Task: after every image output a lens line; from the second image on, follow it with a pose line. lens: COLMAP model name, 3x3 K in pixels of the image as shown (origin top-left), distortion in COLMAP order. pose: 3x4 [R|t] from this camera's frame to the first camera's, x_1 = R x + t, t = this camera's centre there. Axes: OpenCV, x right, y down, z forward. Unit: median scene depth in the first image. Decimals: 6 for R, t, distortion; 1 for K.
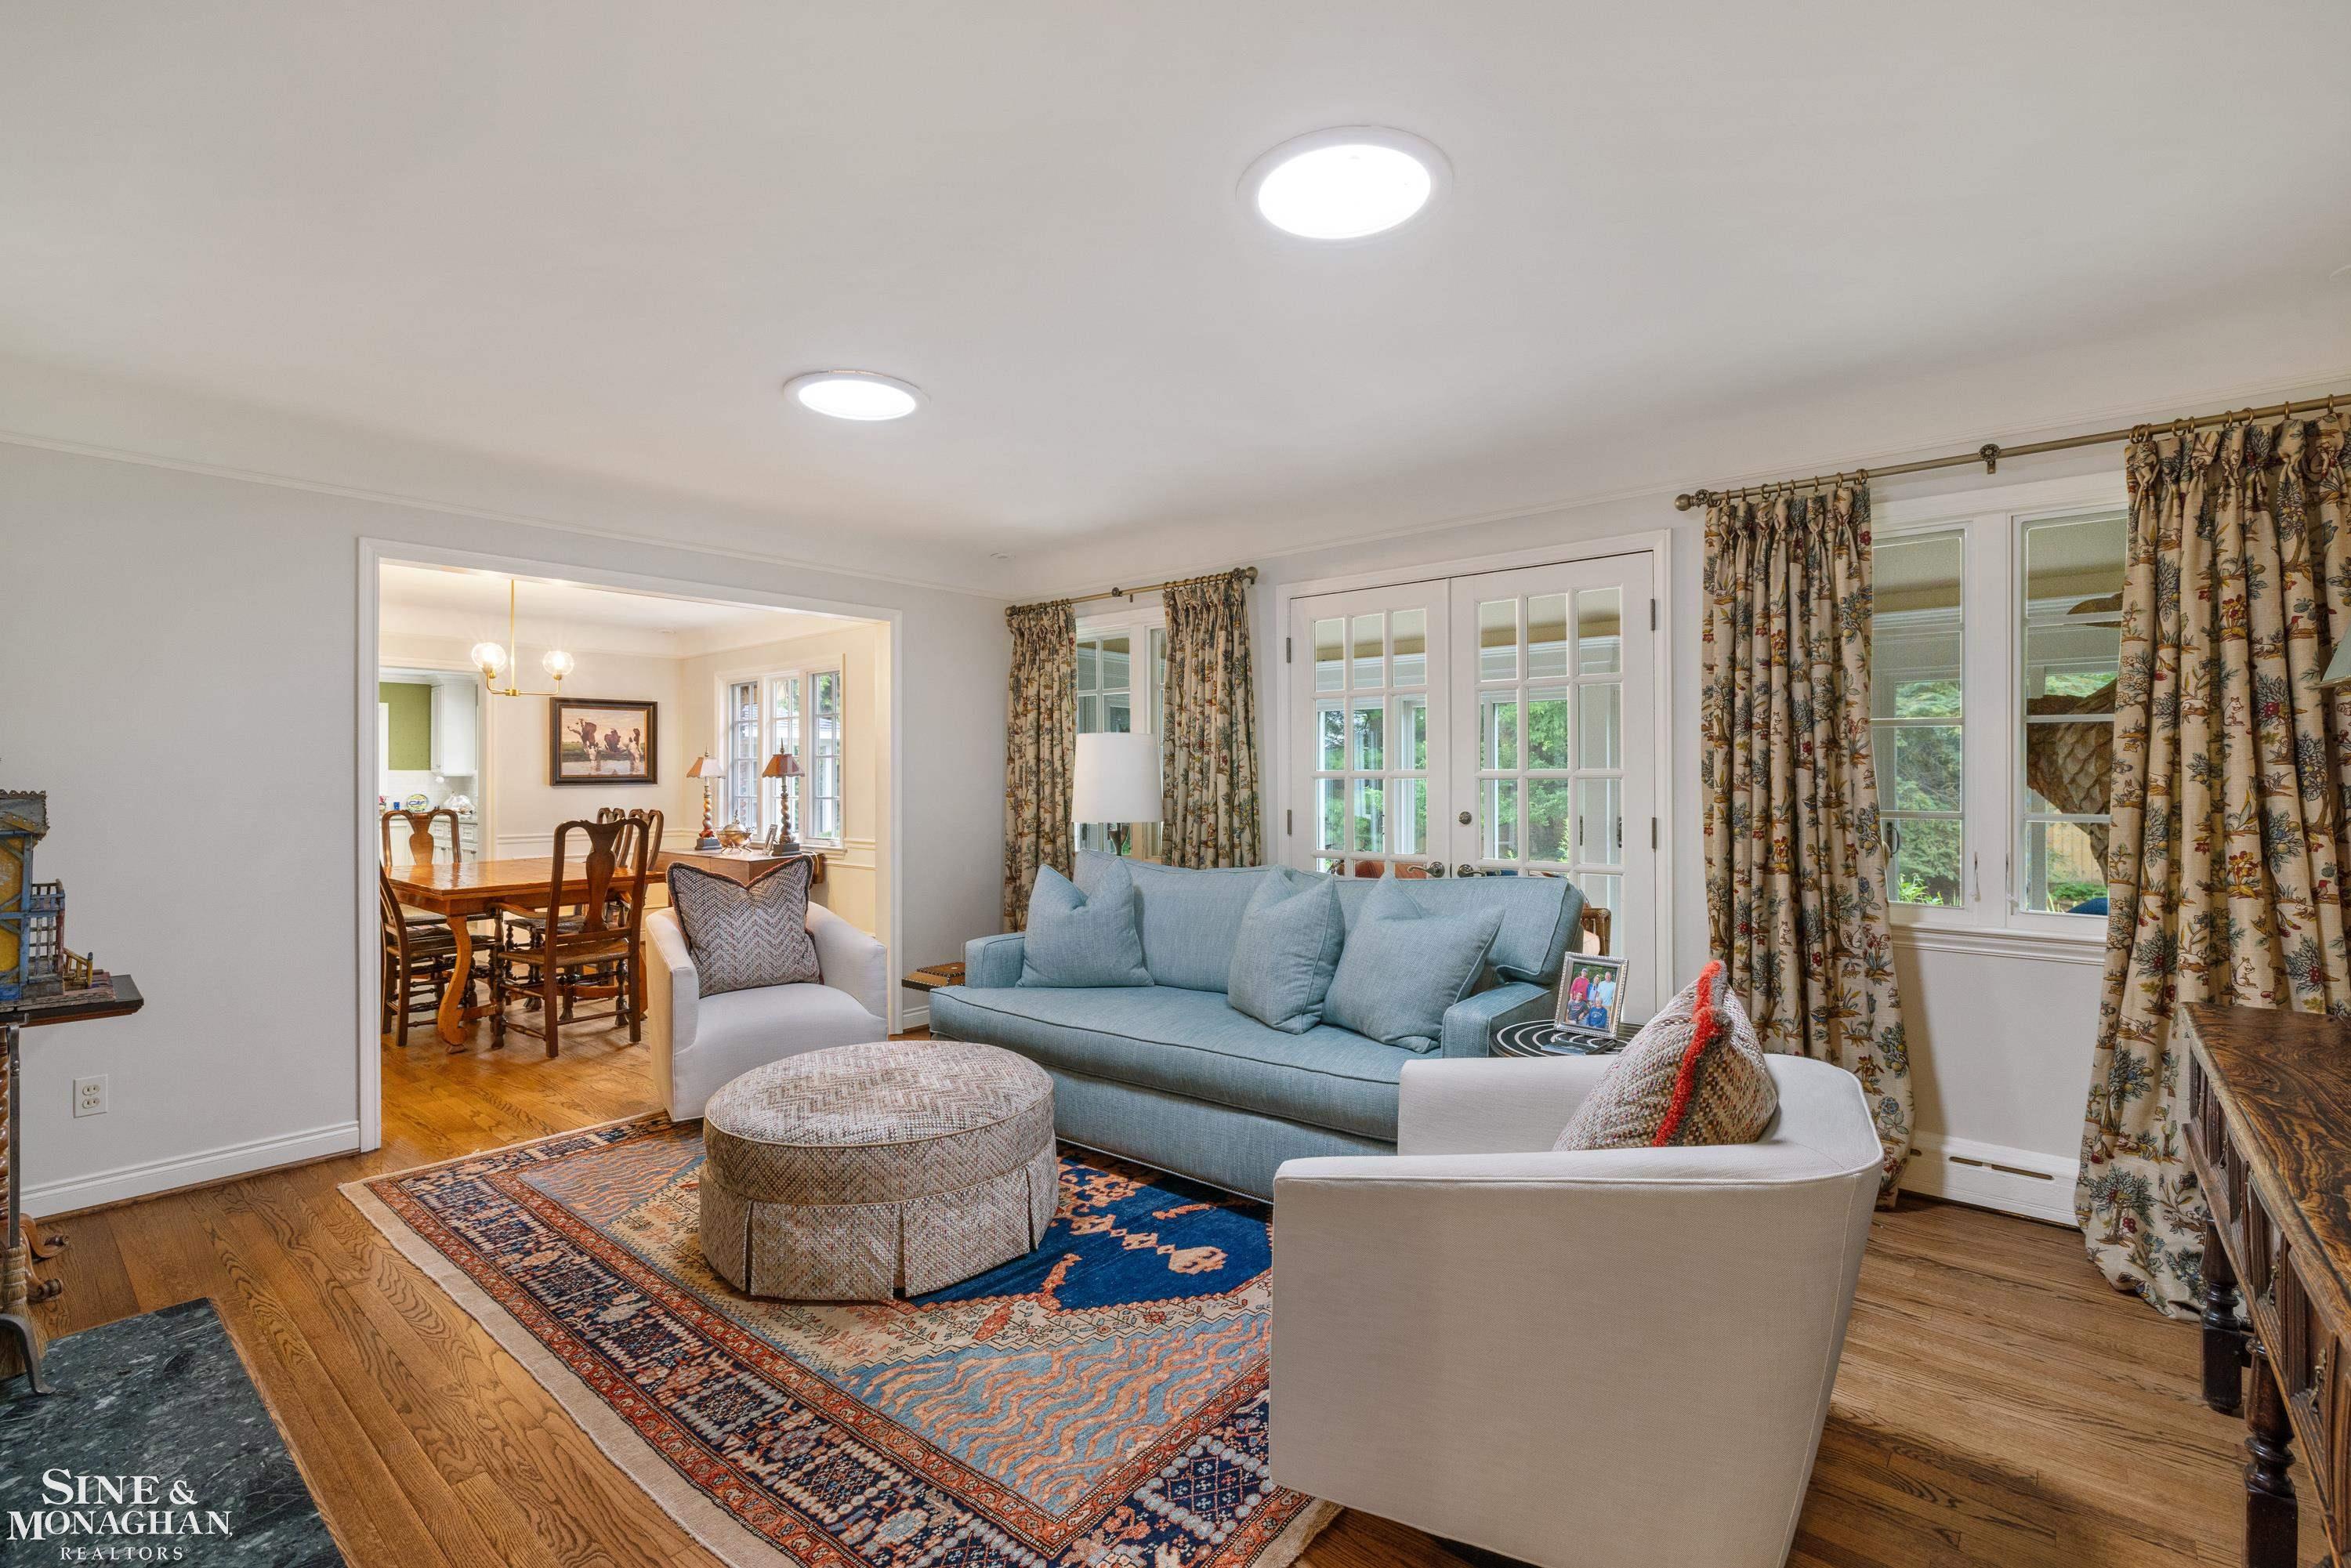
lens RADIAL K [[1050.9, 0, 1175.5], [0, 1050.9, 784.0], [0, 0, 1]] dist [0.001881, -0.006901]
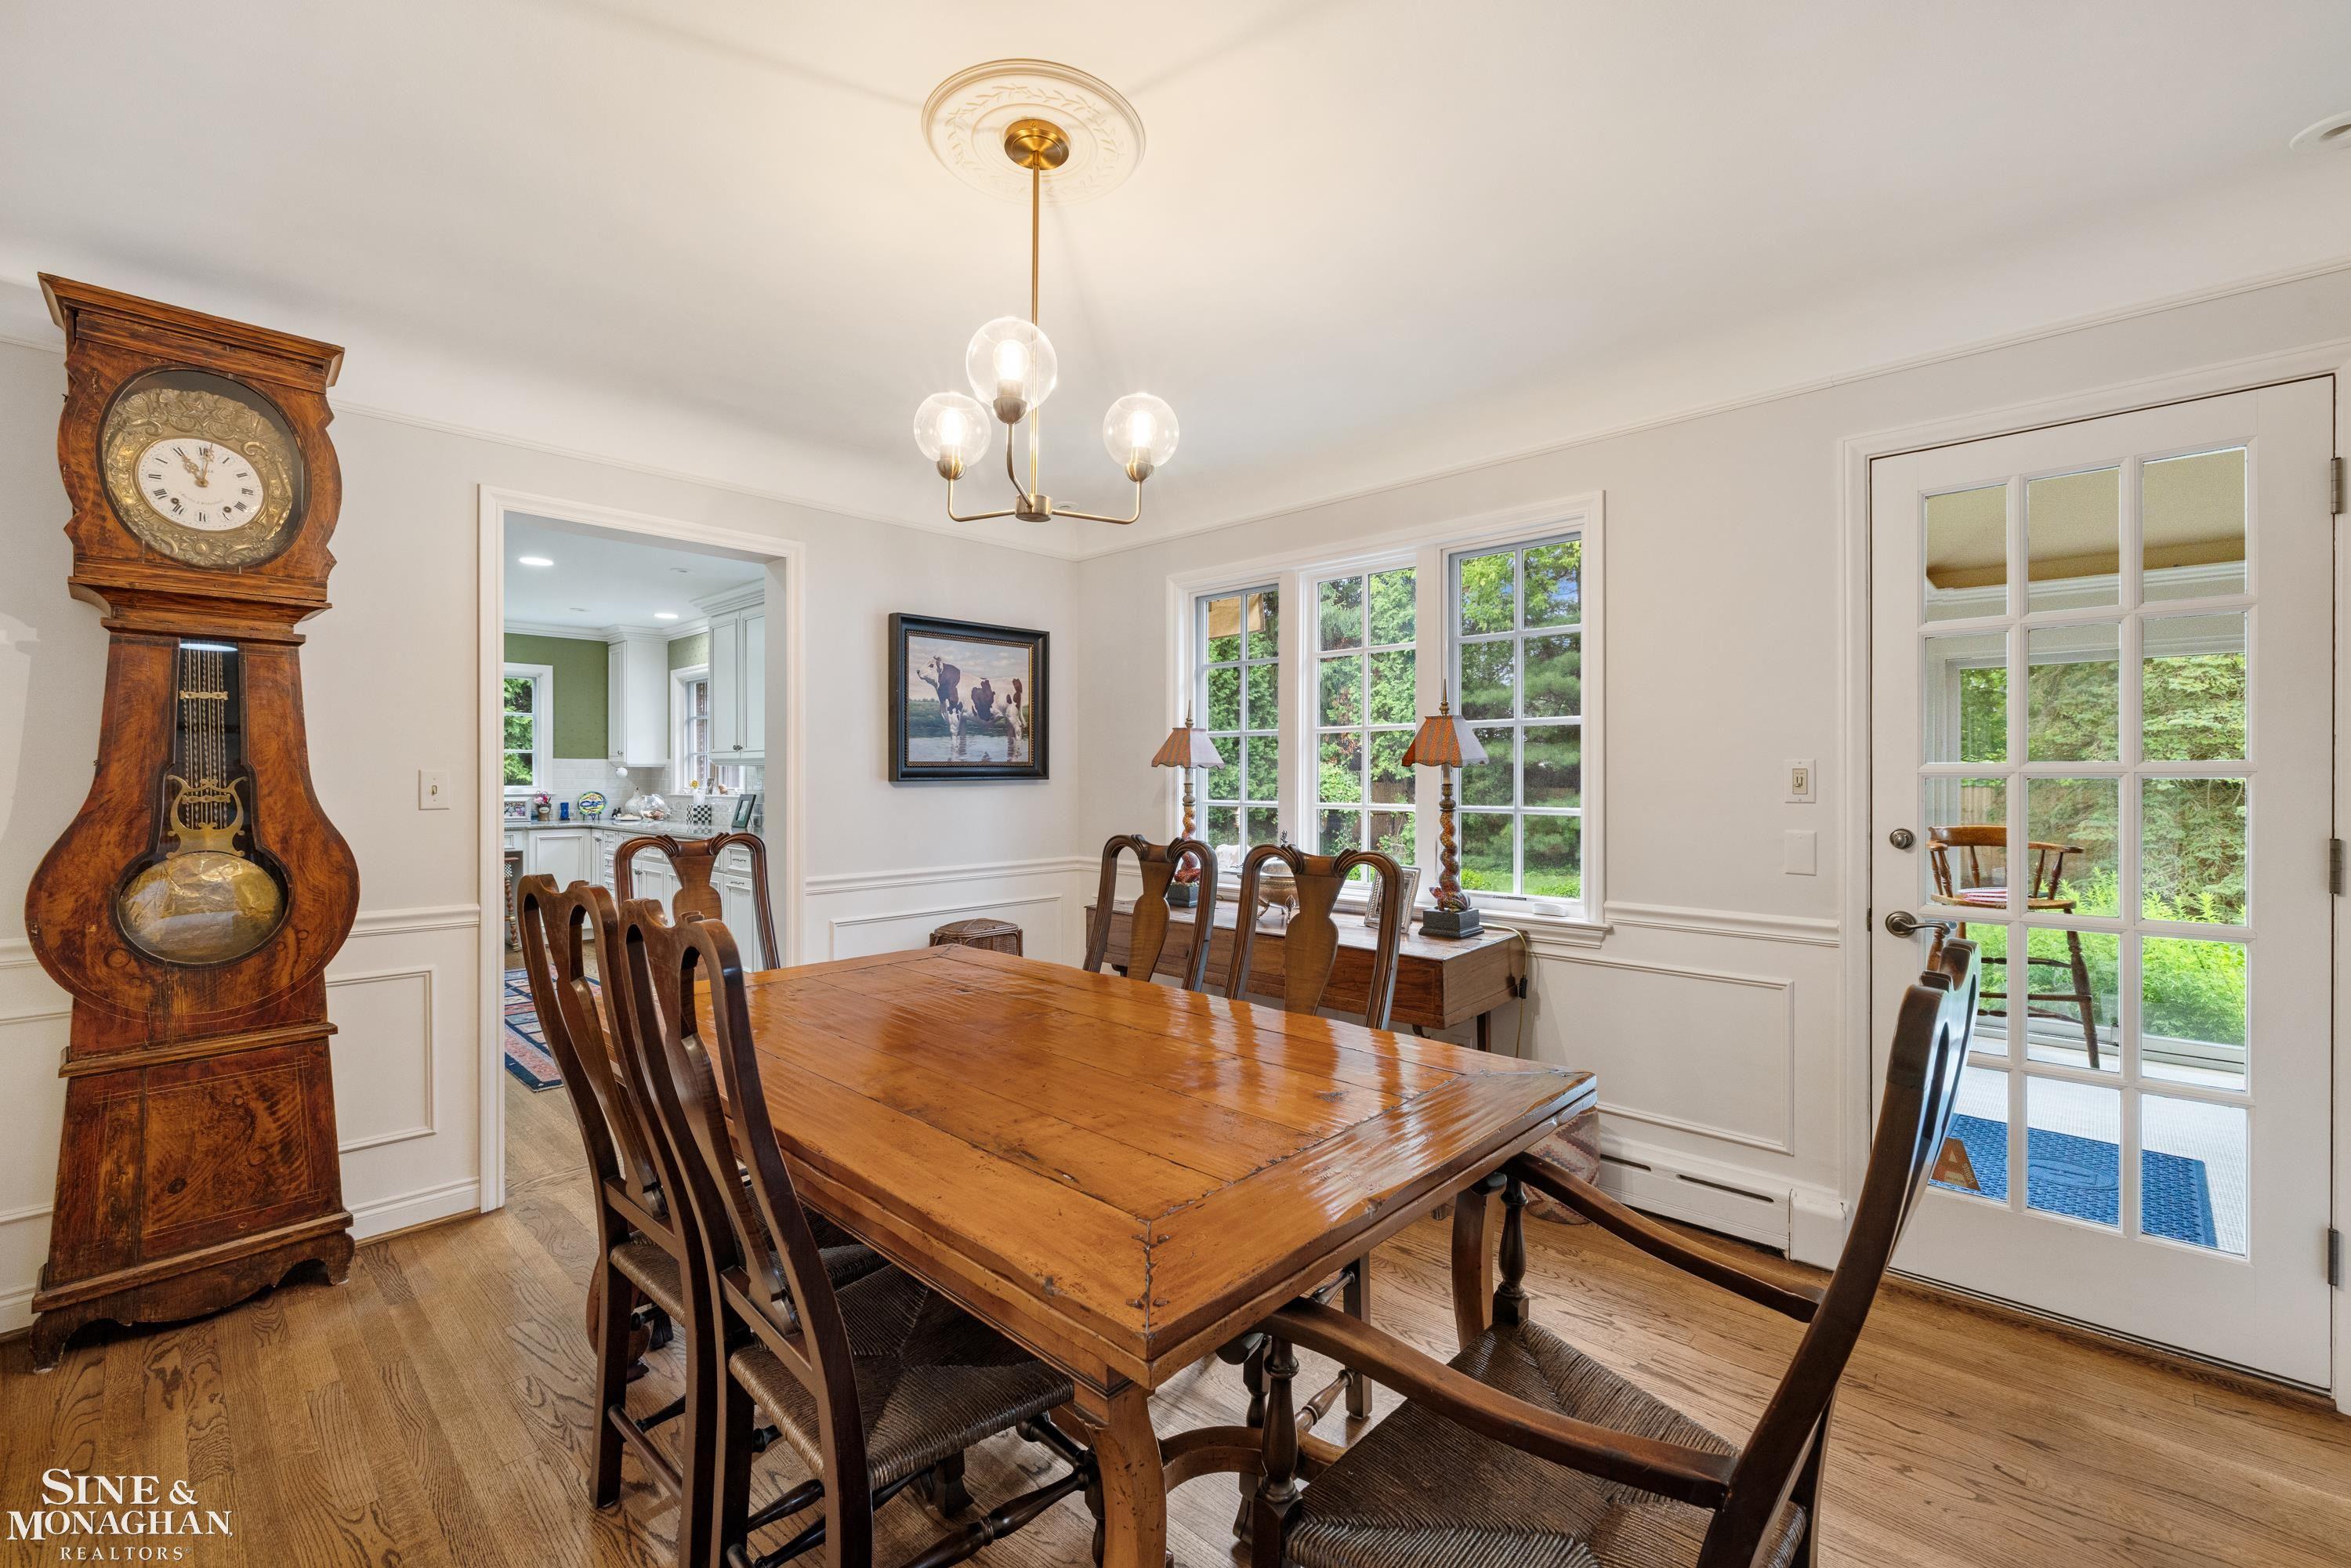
lens RADIAL K [[1000.1, 0, 1188.7], [0, 1000.1, 779.8], [0, 0, 1]] dist [-0.000731, -0.000286]
pose [[0.999557, 0.003441, -0.029568, -0.422840], [-0.003508, 0.999991, -0.002199, 0.001291], [0.029560, 0.002302, 0.999560, 0.494068]]
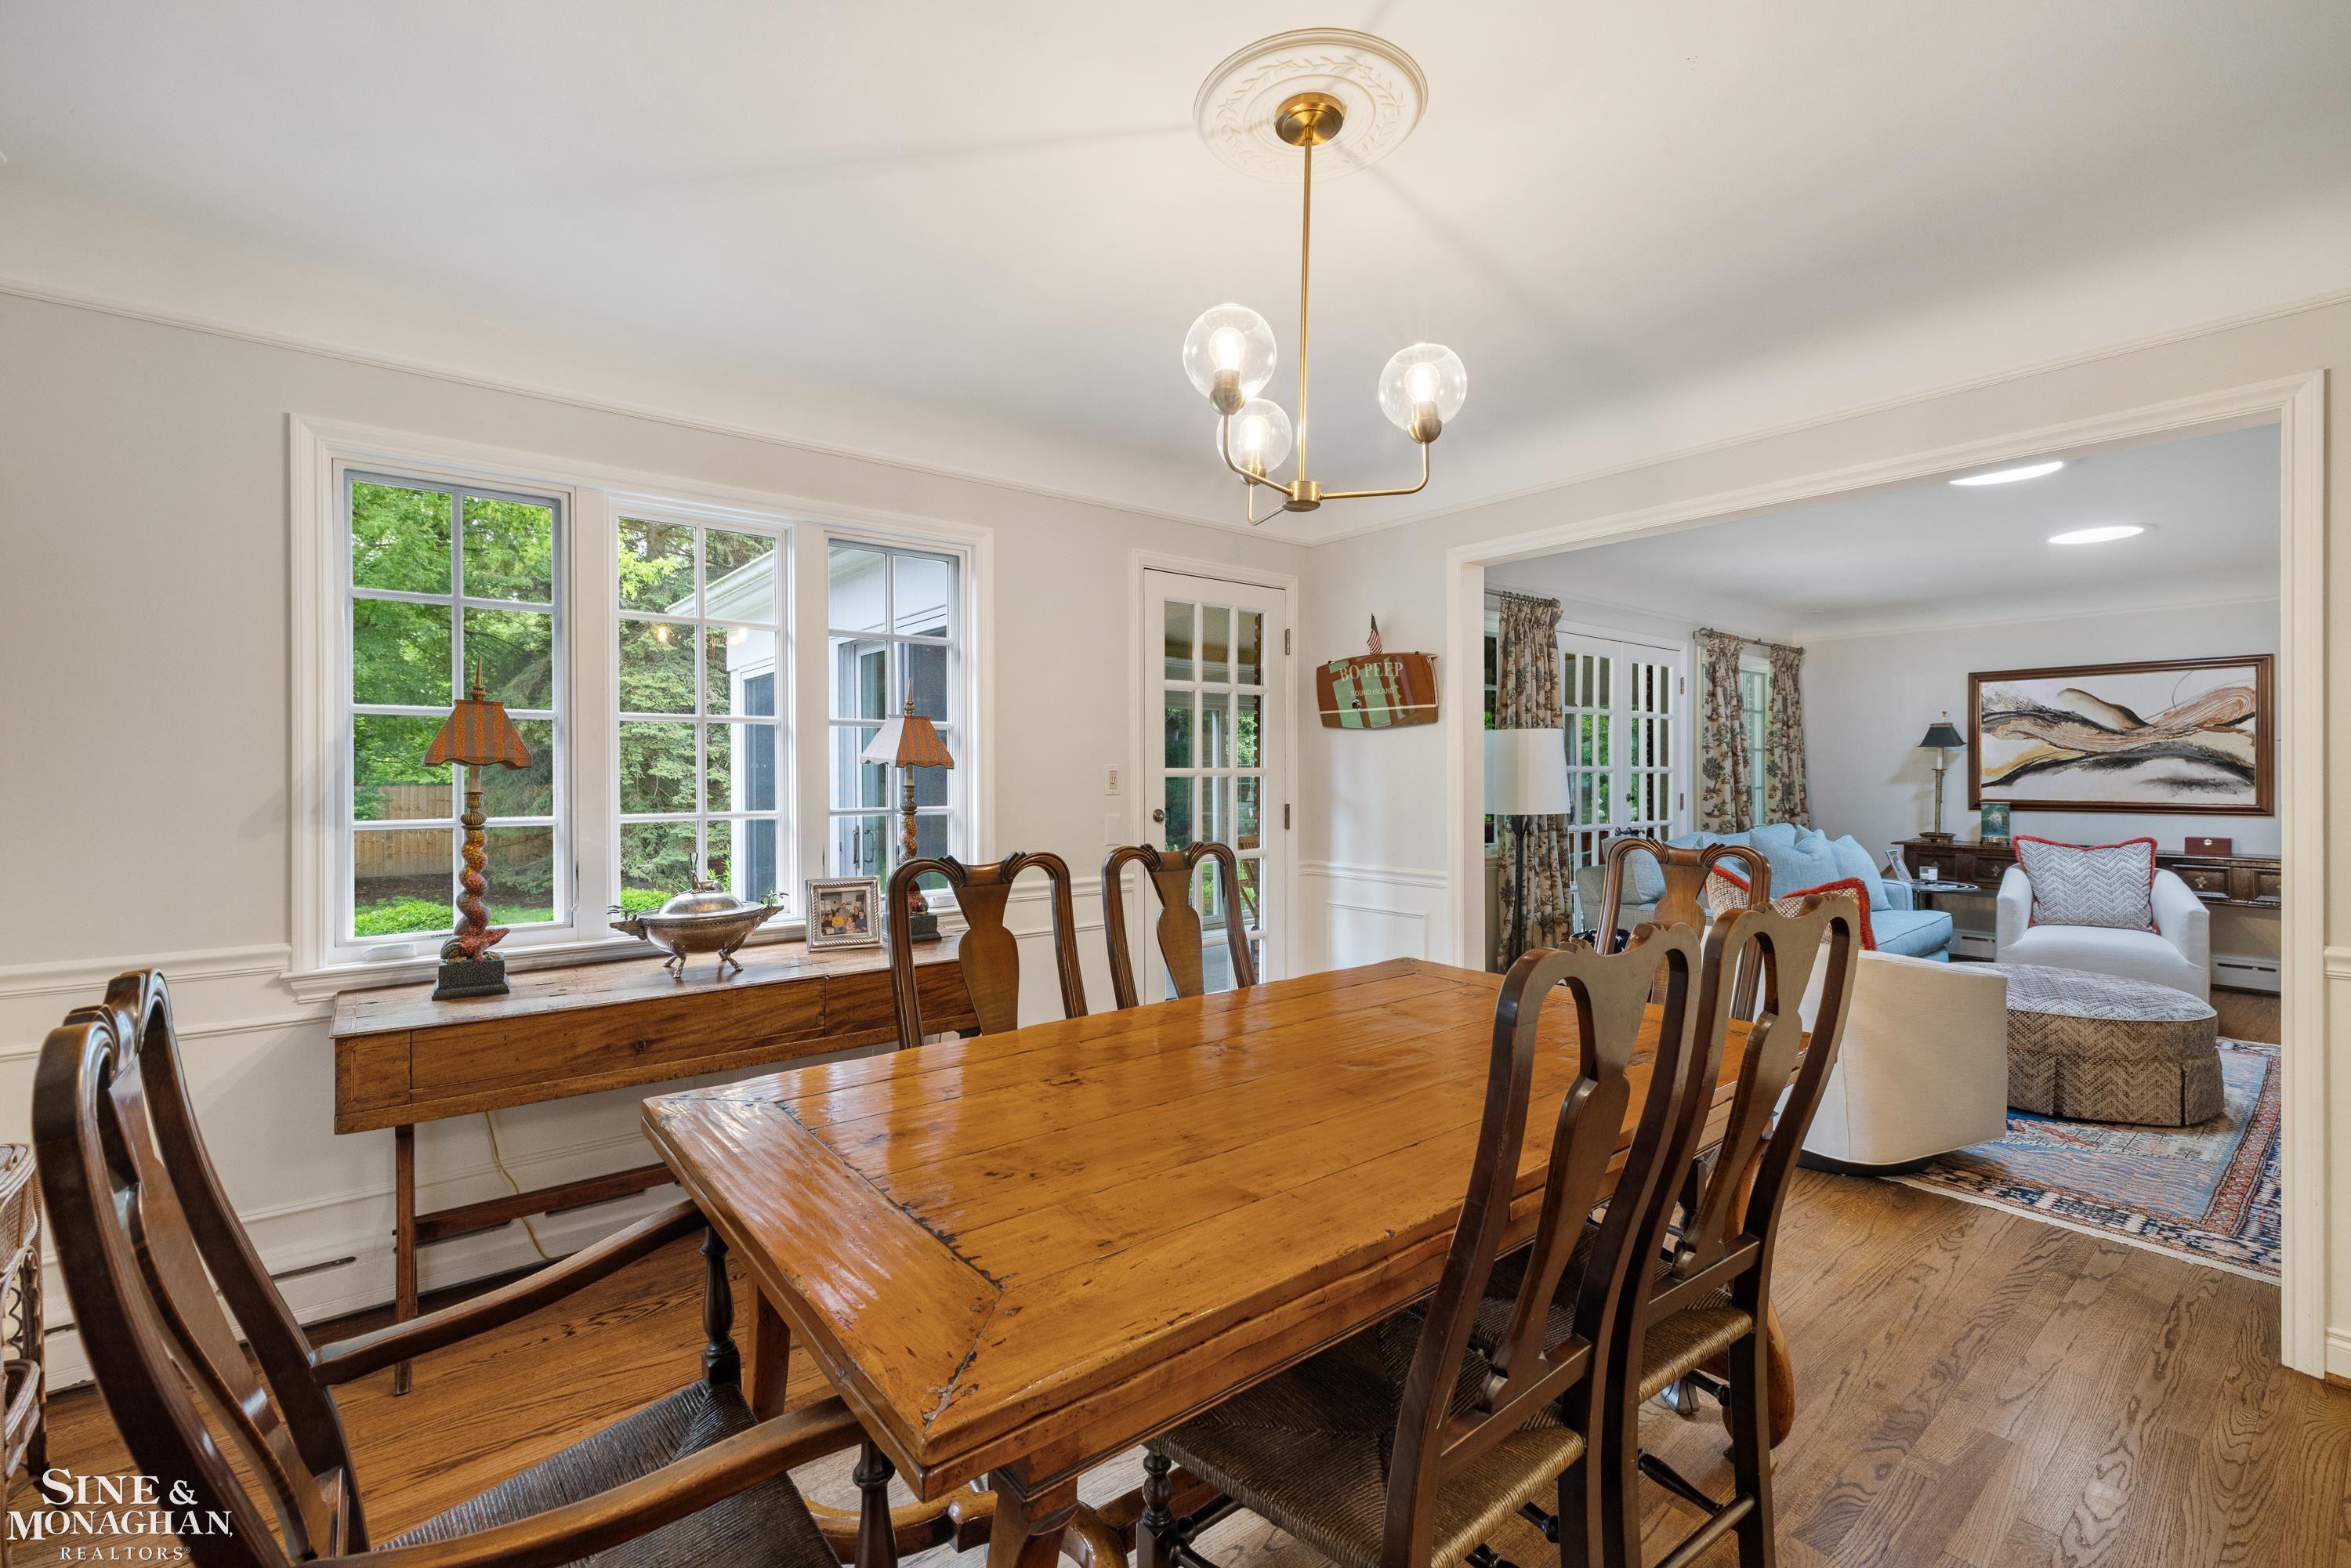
lens RADIAL K [[1000.1, 0, 1188.7], [0, 1000.1, 779.8], [0, 0, 1]] dist [-0.000731, -0.000286]
pose [[0.186891, -0.002634, 0.982377, -0.643317], [0.004426, 0.999989, 0.001840, -0.000868], [-0.982371, 0.004004, 0.186901, 0.670048]]
